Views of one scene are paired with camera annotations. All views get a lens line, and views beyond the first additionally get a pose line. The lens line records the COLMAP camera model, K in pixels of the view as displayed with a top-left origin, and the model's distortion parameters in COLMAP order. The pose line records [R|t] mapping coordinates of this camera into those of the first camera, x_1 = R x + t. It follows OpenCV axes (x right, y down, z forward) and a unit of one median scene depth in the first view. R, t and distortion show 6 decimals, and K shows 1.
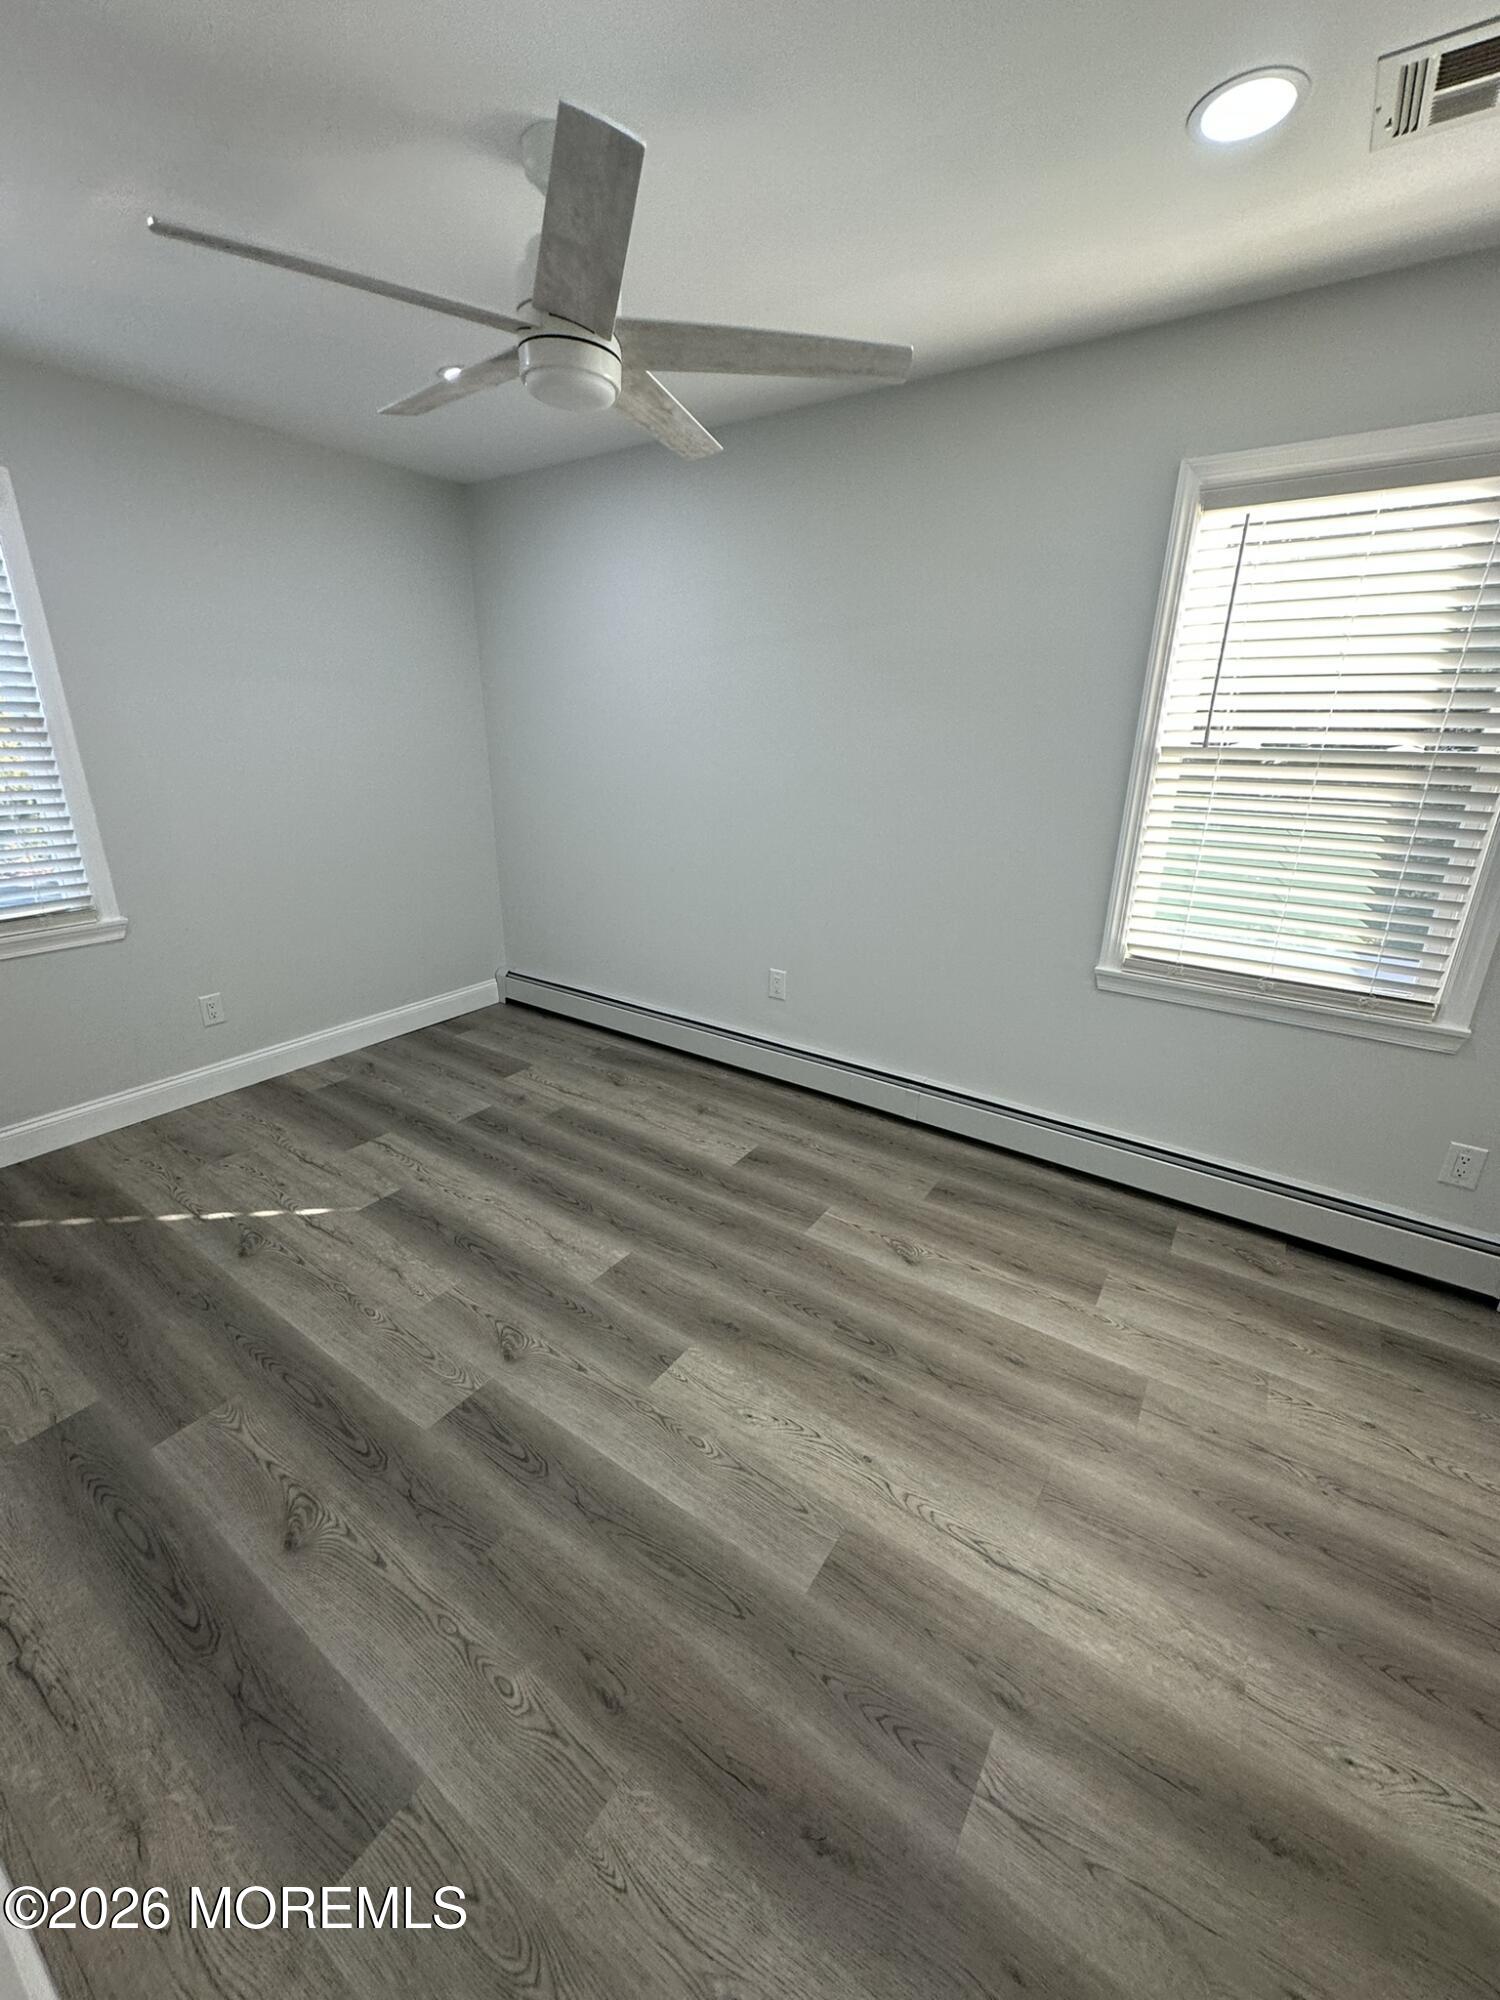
lens RADIAL K [[768.8, 0, 758.6], [0, 768.8, 984.8], [0, 0, 1]] dist [0.001715, 0.000155]
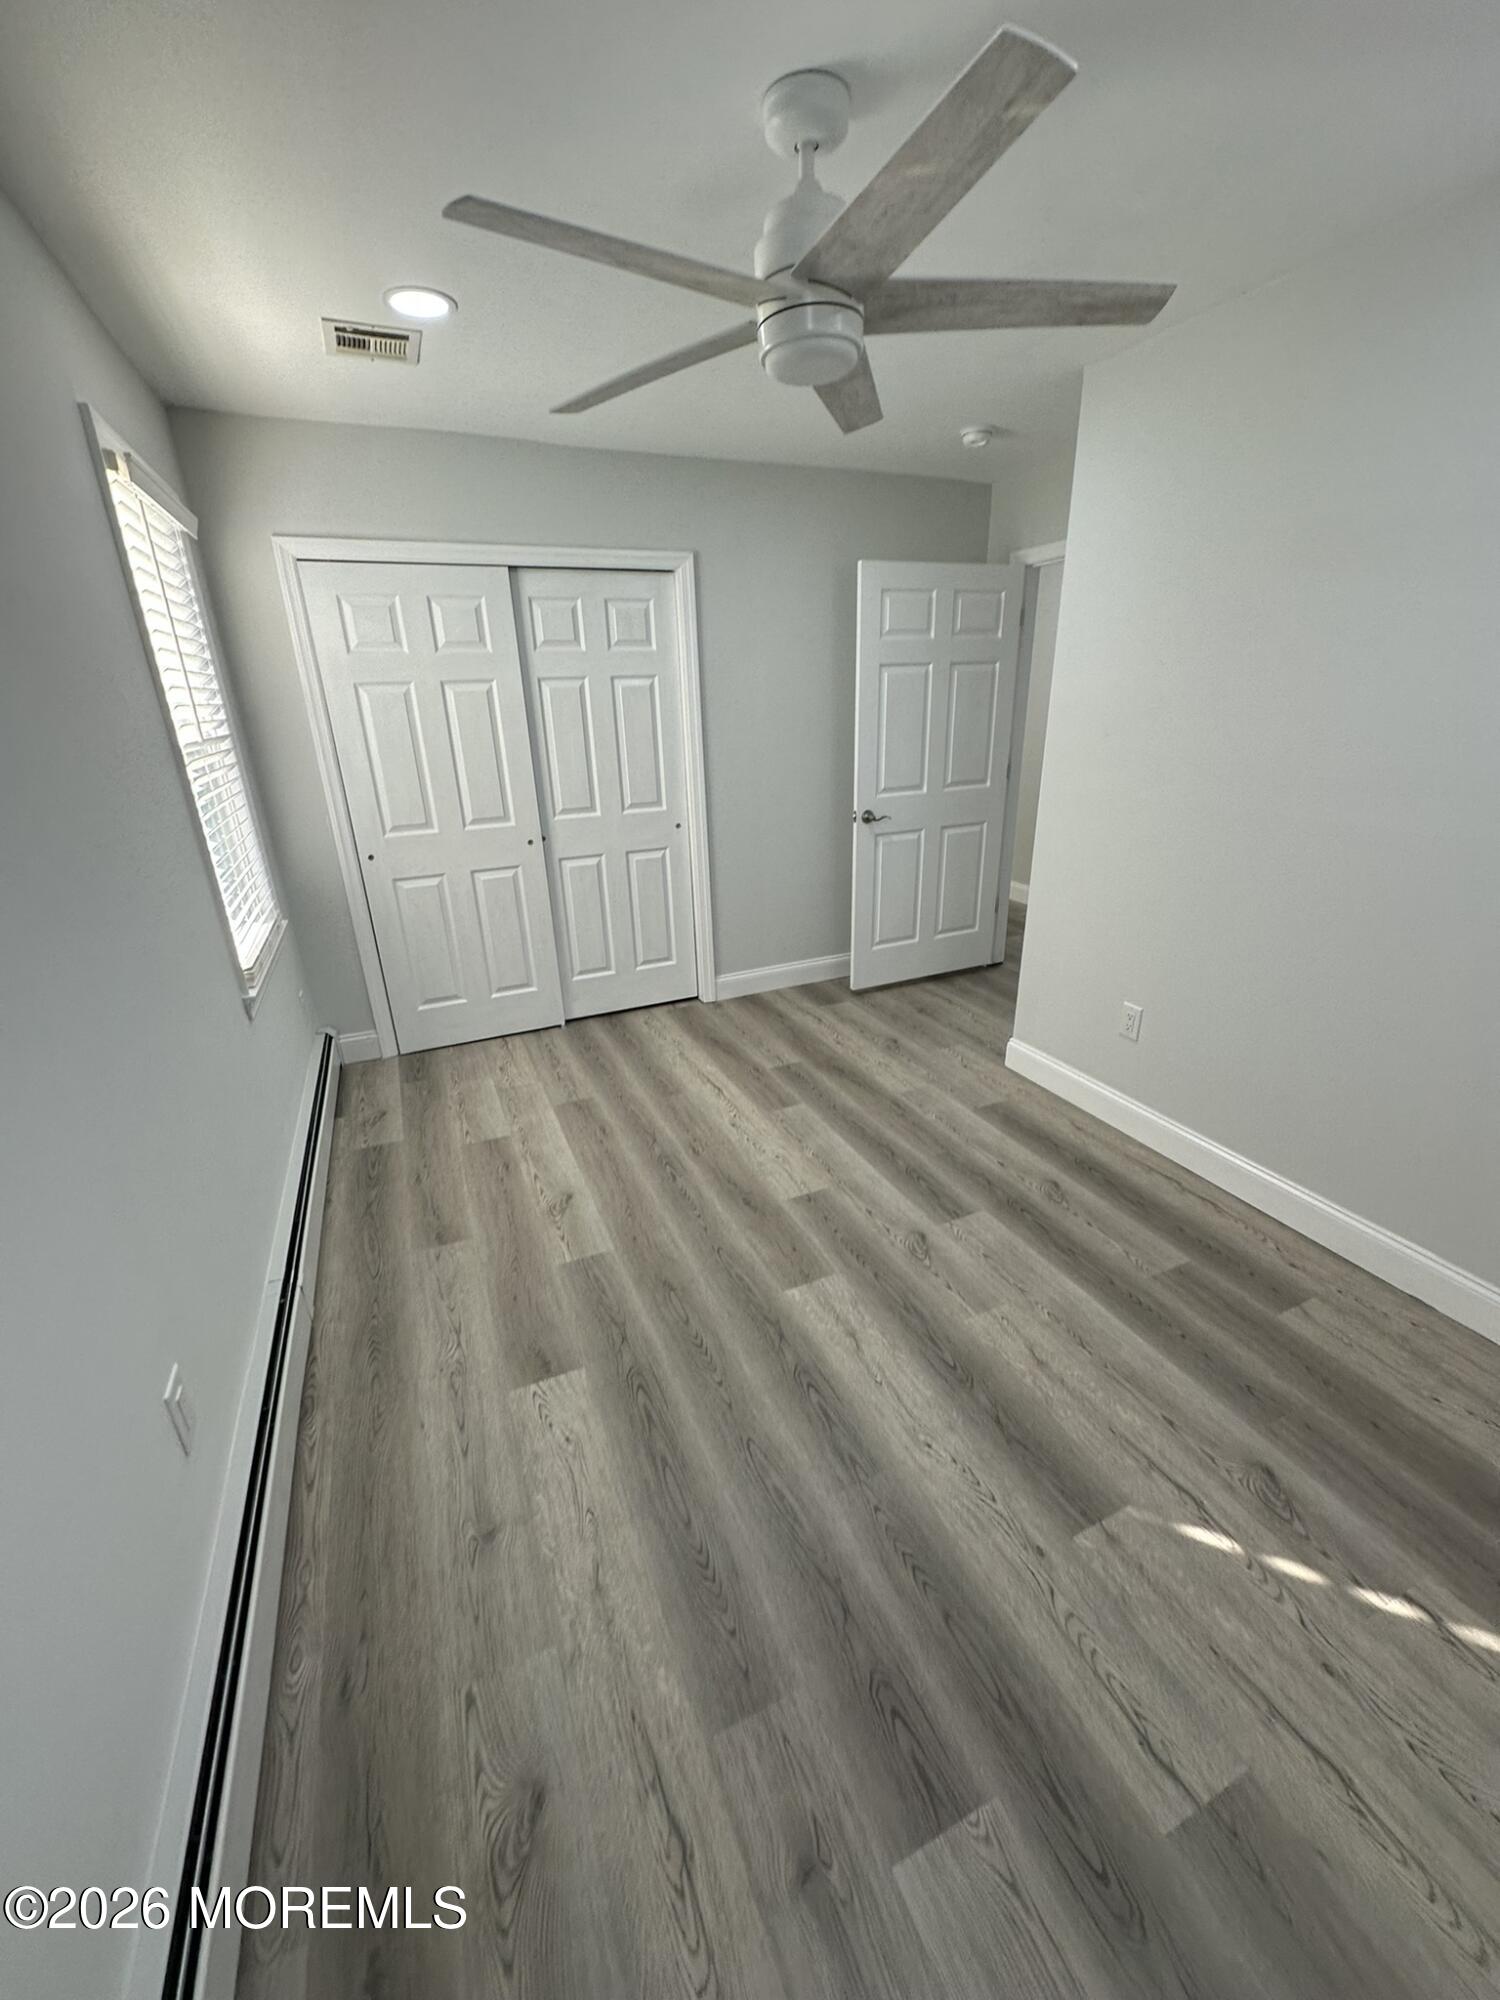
lens RADIAL K [[768.8, 0, 758.6], [0, 768.8, 984.8], [0, 0, 1]] dist [0.001715, 0.000155]
pose [[-0.841394, -0.185880, 0.507449, -0.738696], [0.188240, 0.779379, 0.597607, -0.670658], [-0.506578, 0.598345, -0.620775, 1.873799]]
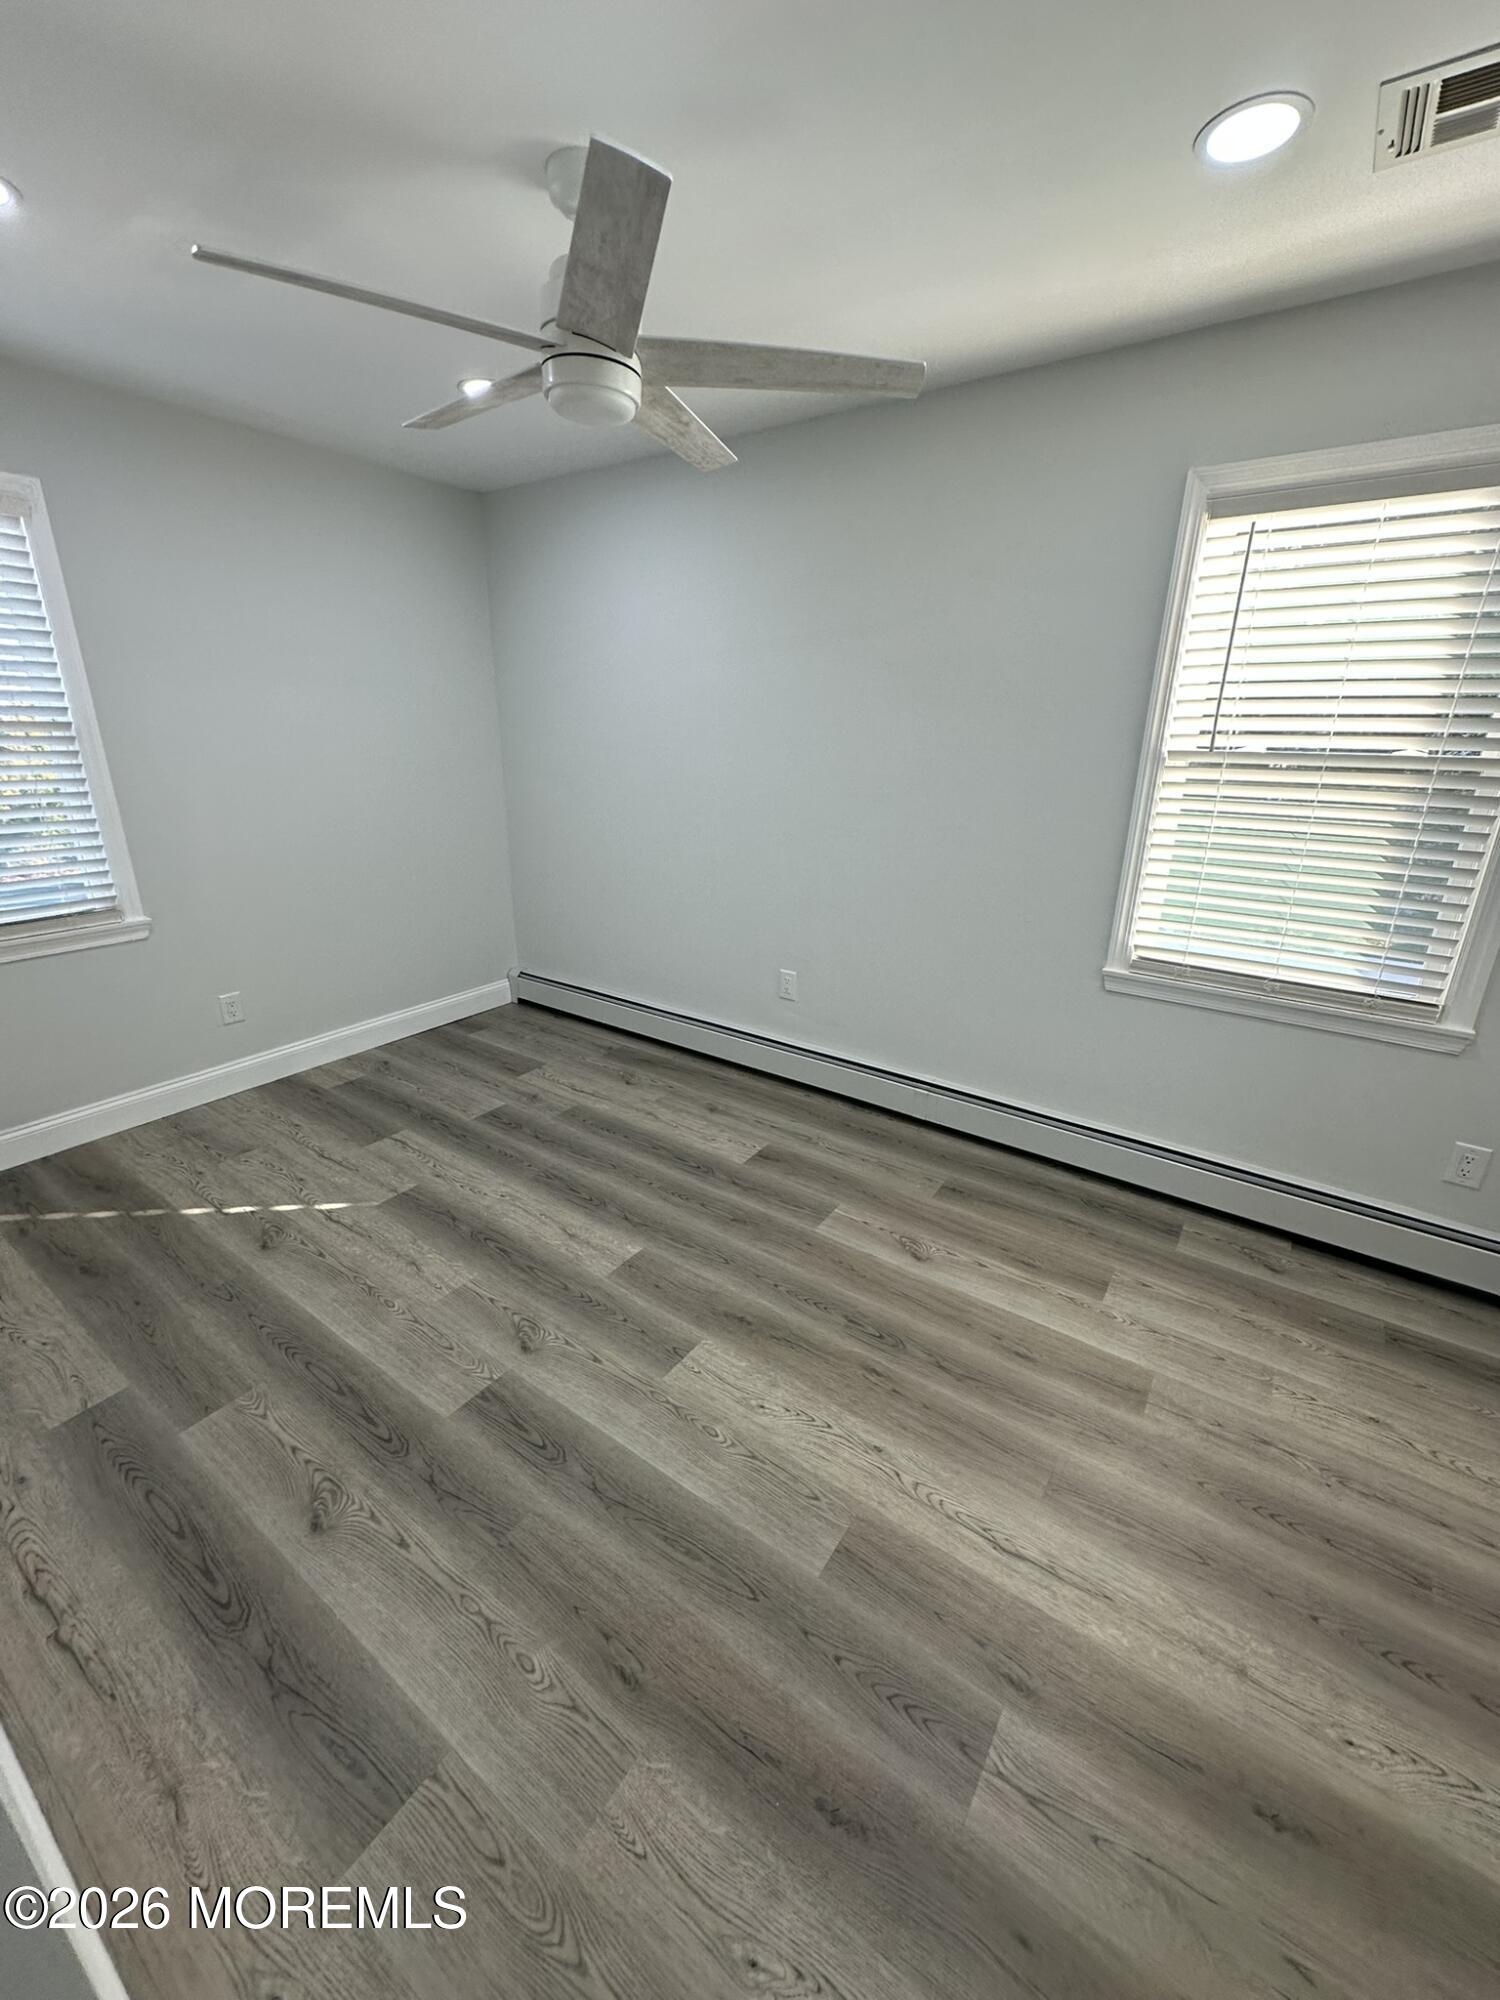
lens RADIAL K [[768.8, 0, 758.6], [0, 768.8, 984.8], [0, 0, 1]] dist [0.001715, 0.000155]
pose [[0.999963, 0.002770, -0.008096, -0.009714], [-0.002794, 0.999992, -0.002873, 0.004195], [0.008088, 0.002896, 0.999963, -0.023009]]
